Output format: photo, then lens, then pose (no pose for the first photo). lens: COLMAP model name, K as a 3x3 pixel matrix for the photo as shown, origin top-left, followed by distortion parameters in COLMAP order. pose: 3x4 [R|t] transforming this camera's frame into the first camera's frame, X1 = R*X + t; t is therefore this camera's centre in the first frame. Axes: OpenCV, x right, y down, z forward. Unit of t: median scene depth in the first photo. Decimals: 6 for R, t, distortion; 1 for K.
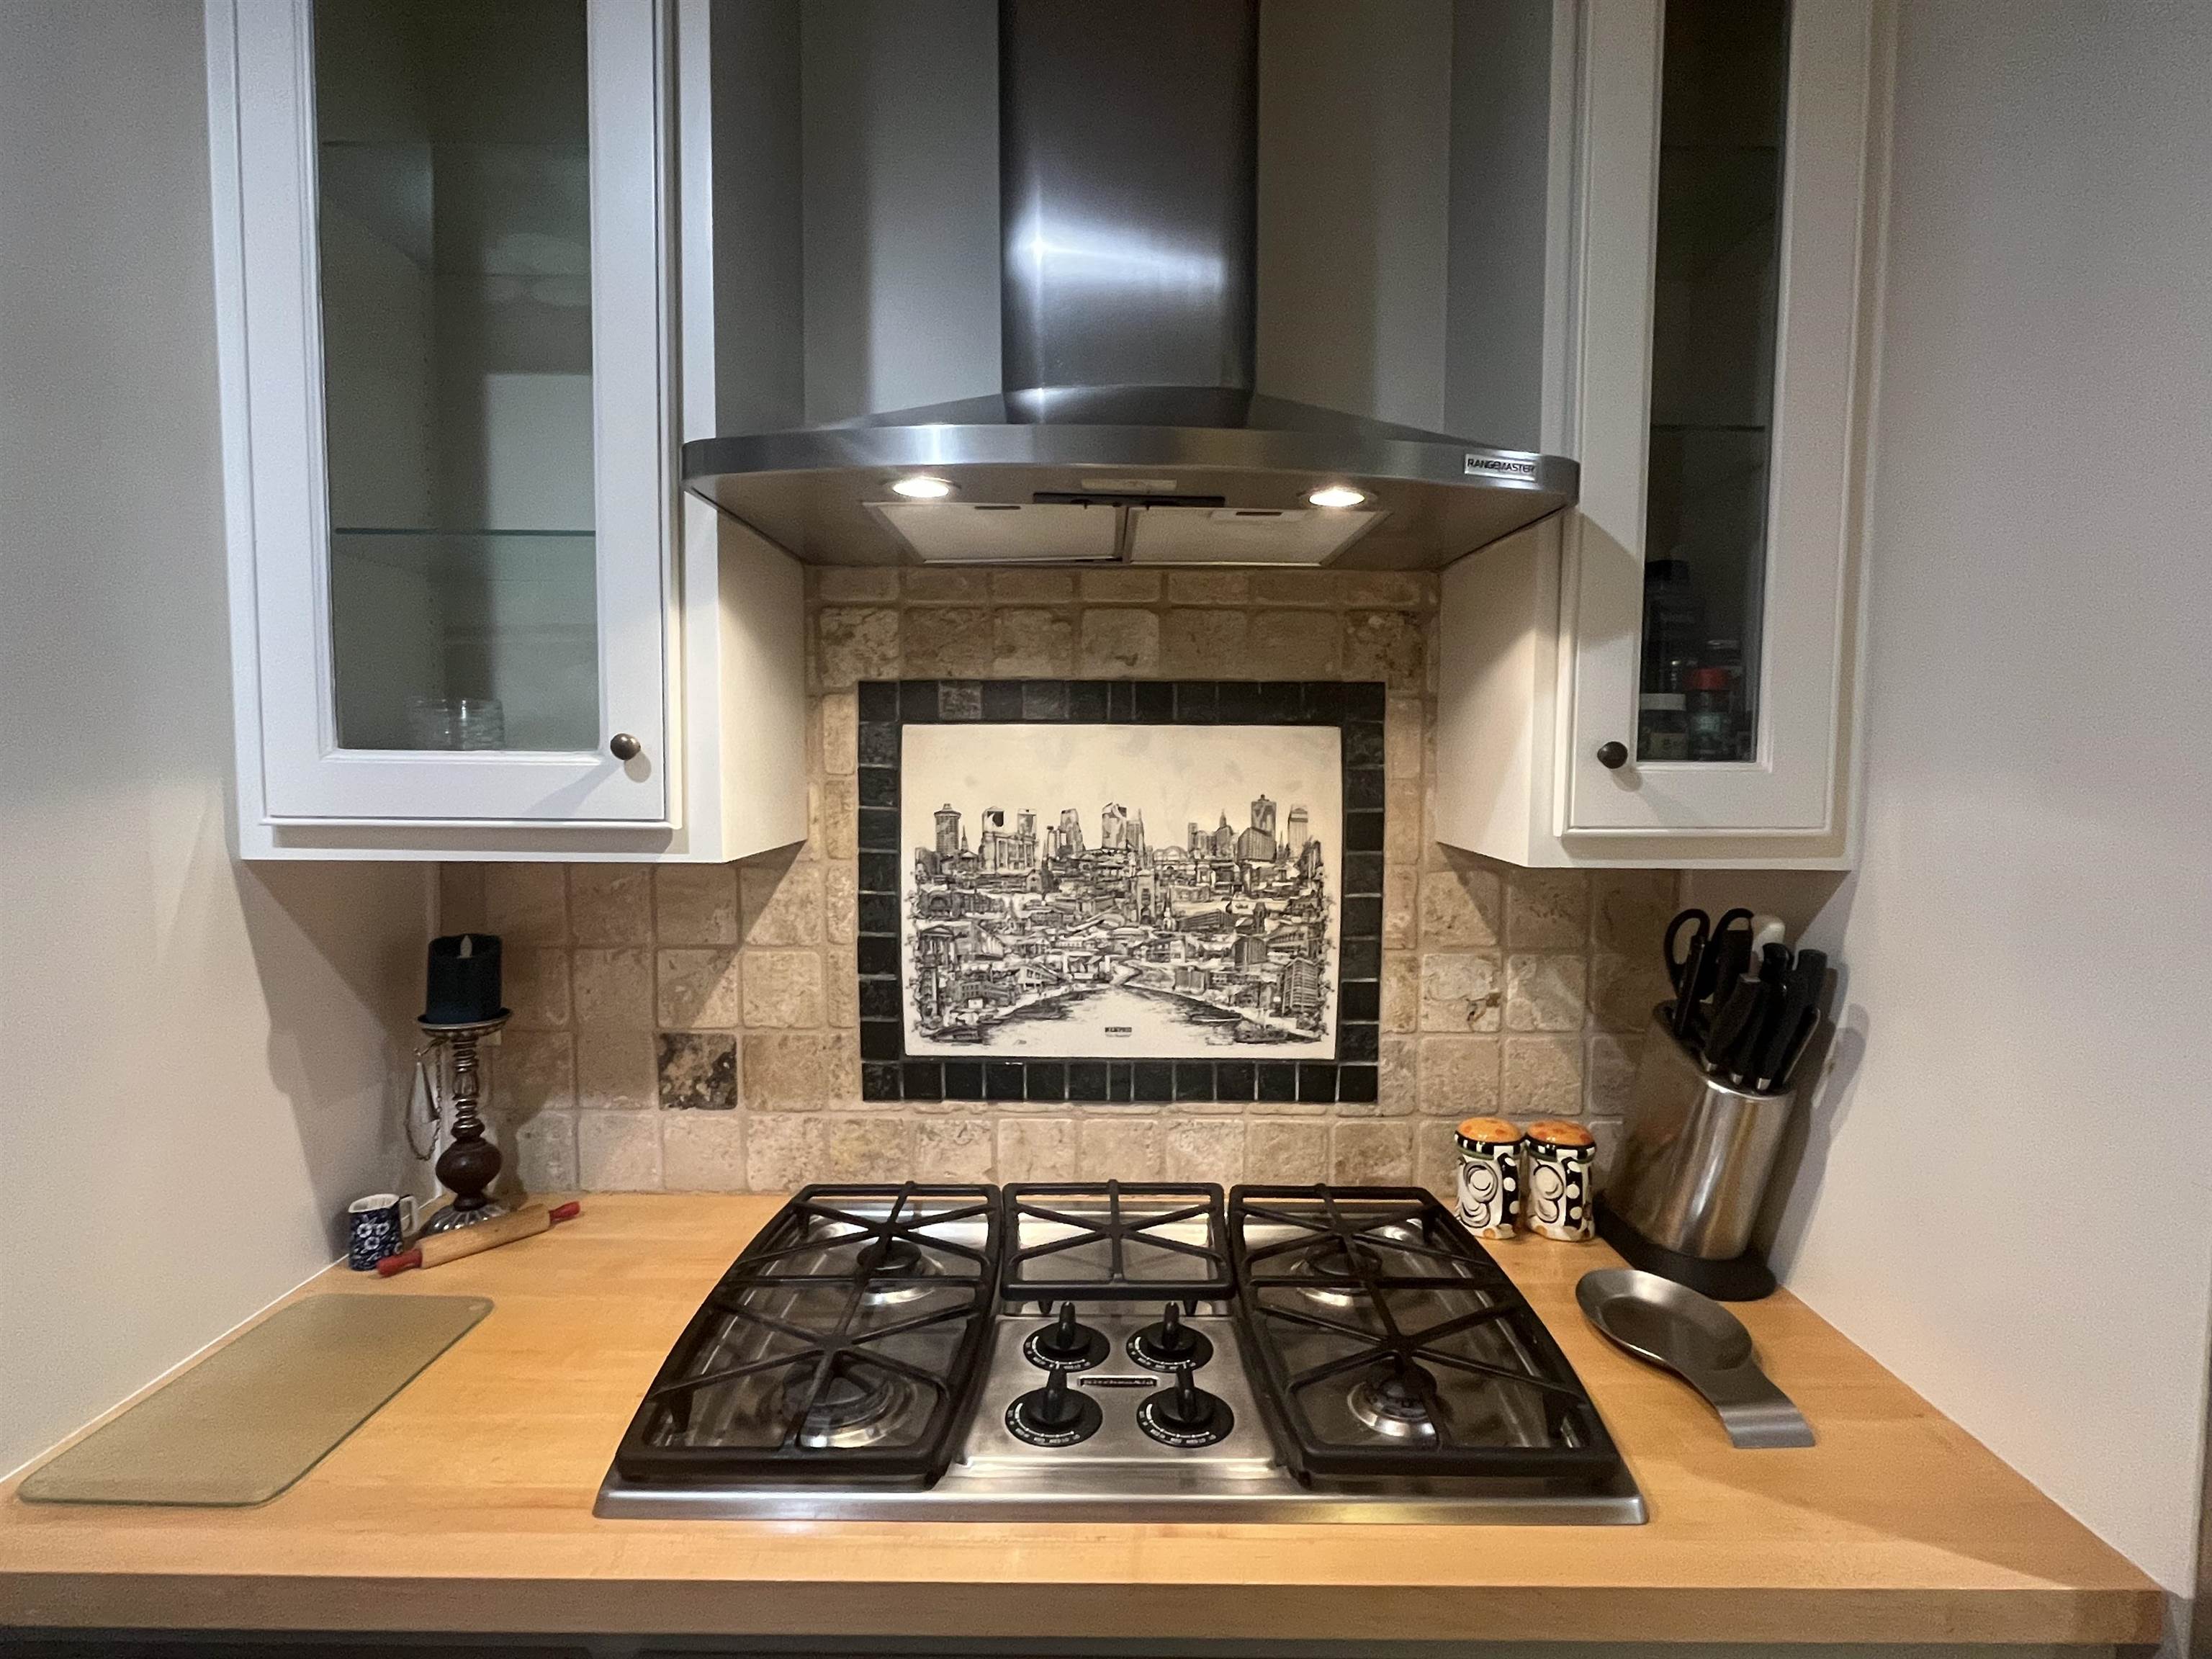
lens RADIAL K [[1045.1, 0, 1106.0], [0, 1045.1, 827.5], [0, 0, 1]] dist [0.001680, 0.000159]
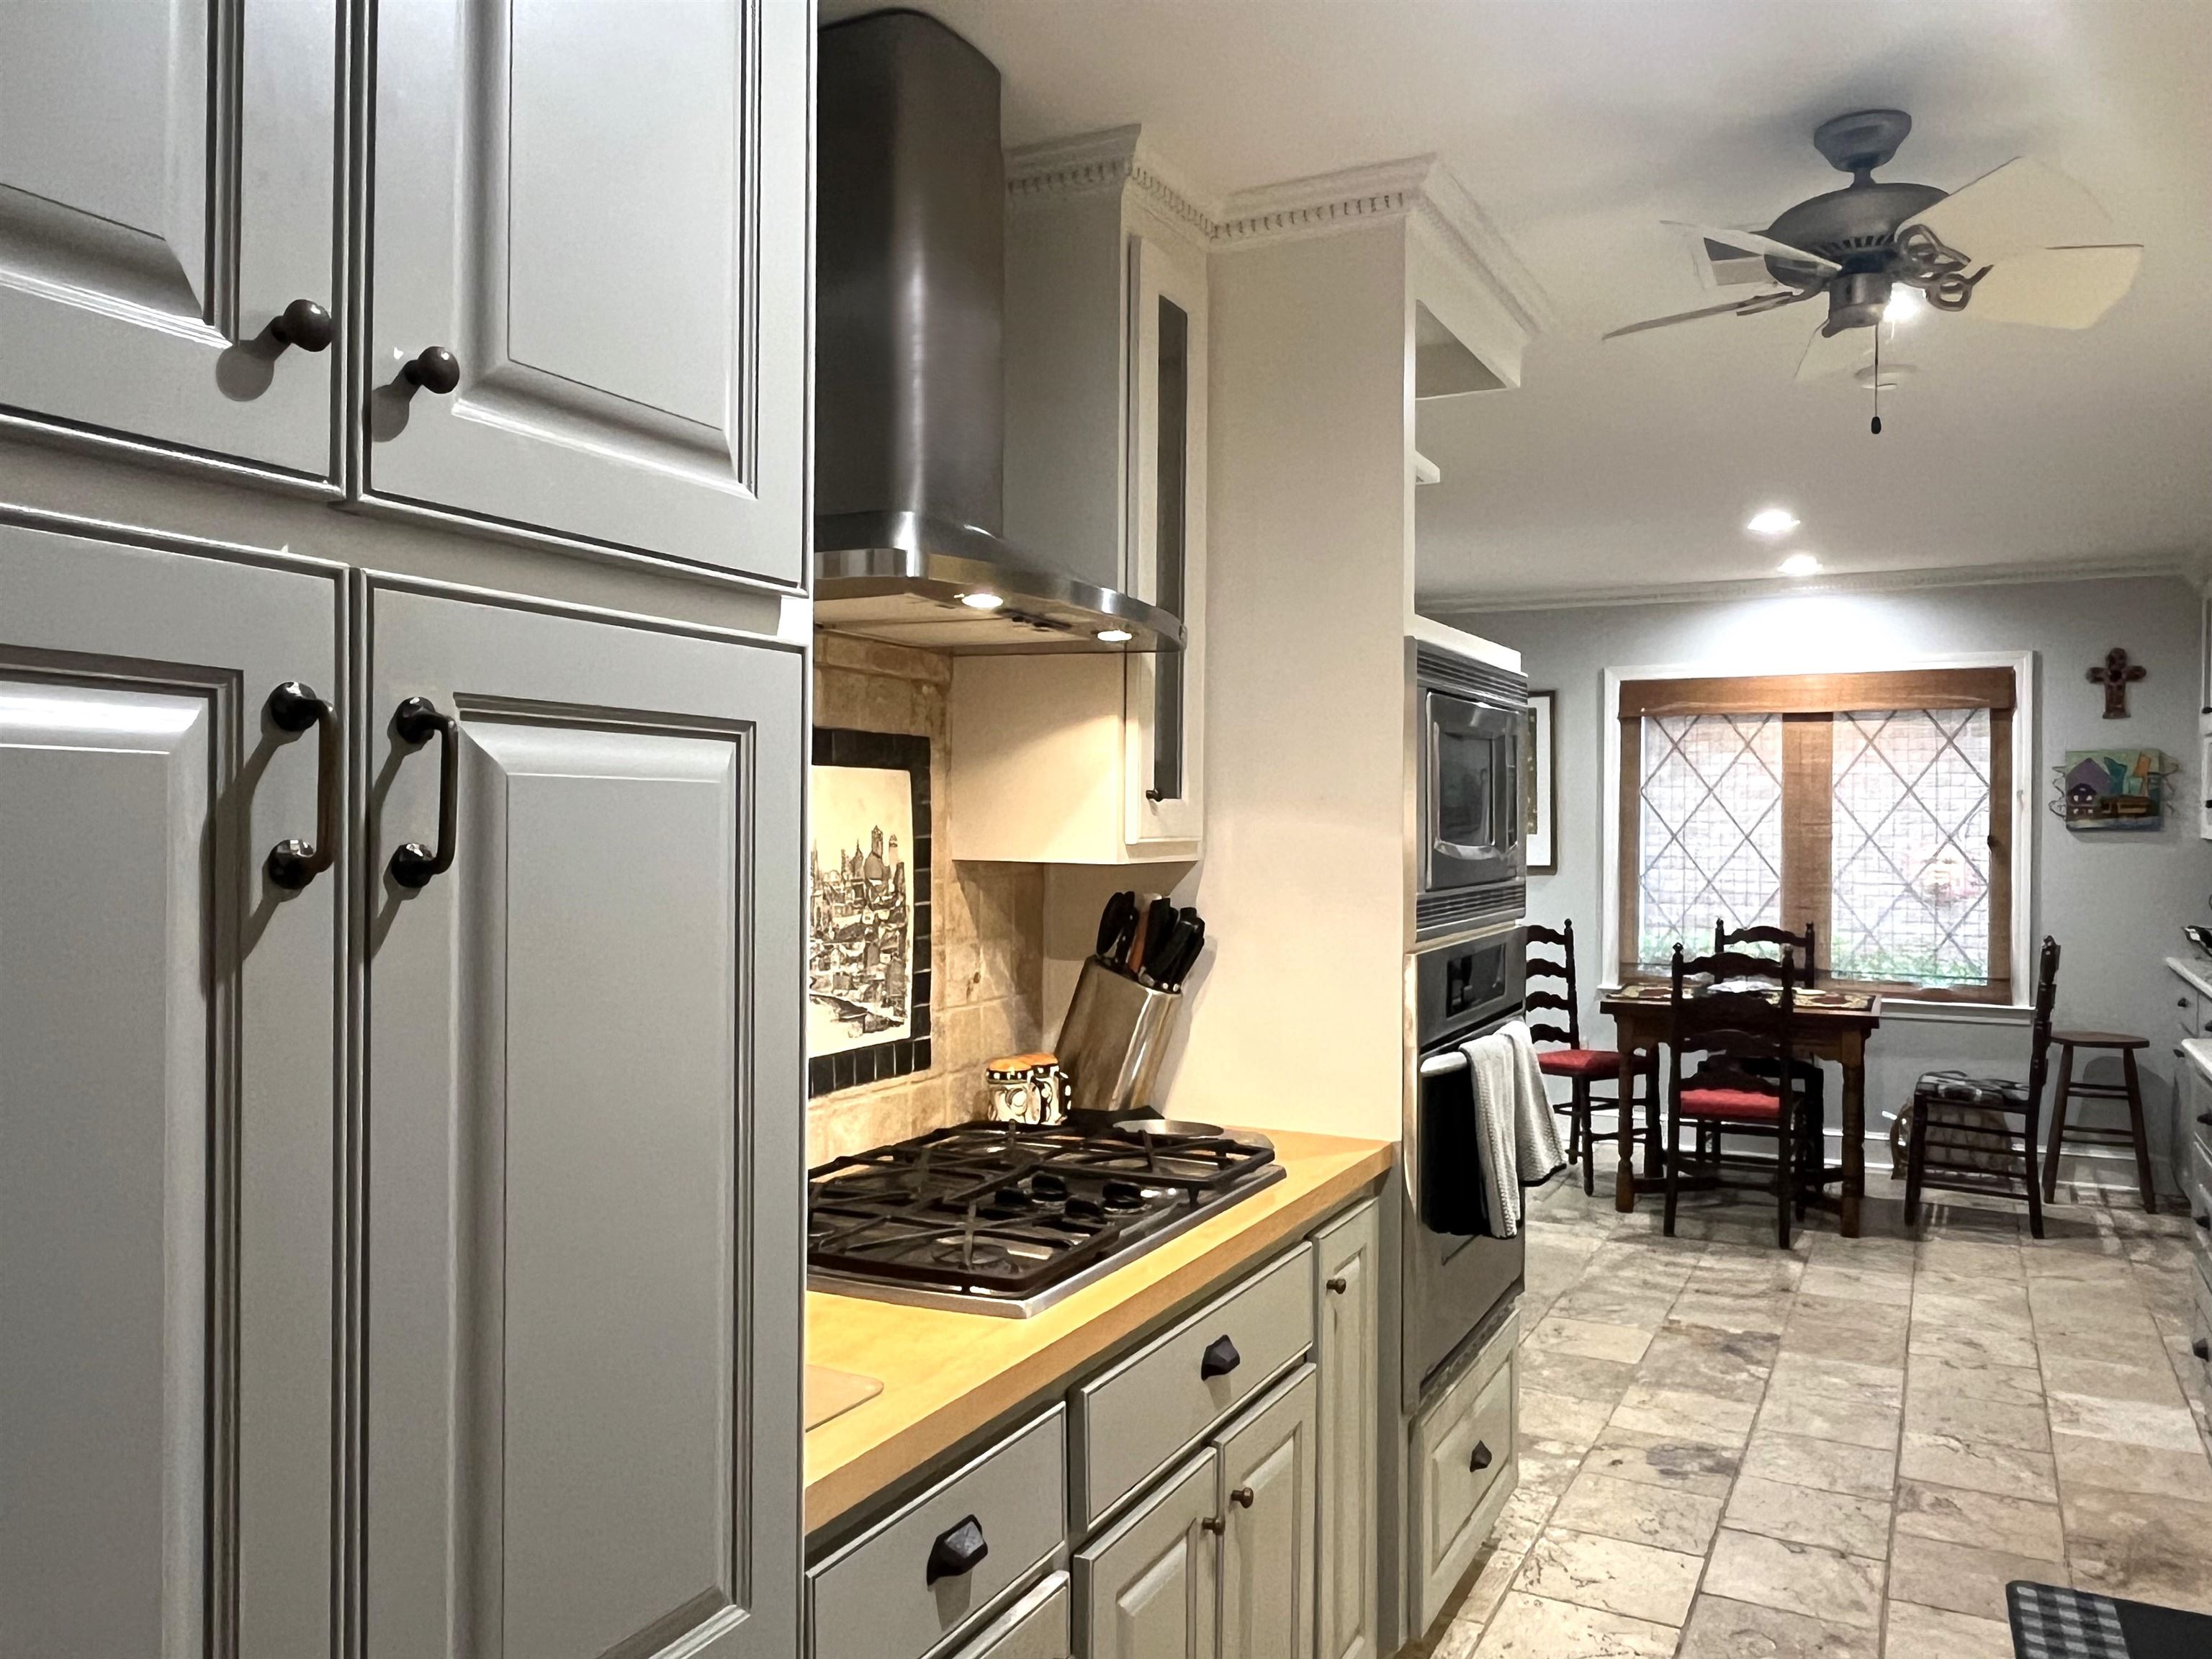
lens RADIAL K [[1565.9, 0, 1106.5], [0, 1565.9, 824.2], [0, 0, 1]] dist [-0.000665, 0.000005]
pose [[0.463584, -0.006517, 0.886029, -1.335266], [0.053650, 0.998345, -0.020727, 0.019988], [-0.884427, 0.057144, 0.463167, -0.084619]]
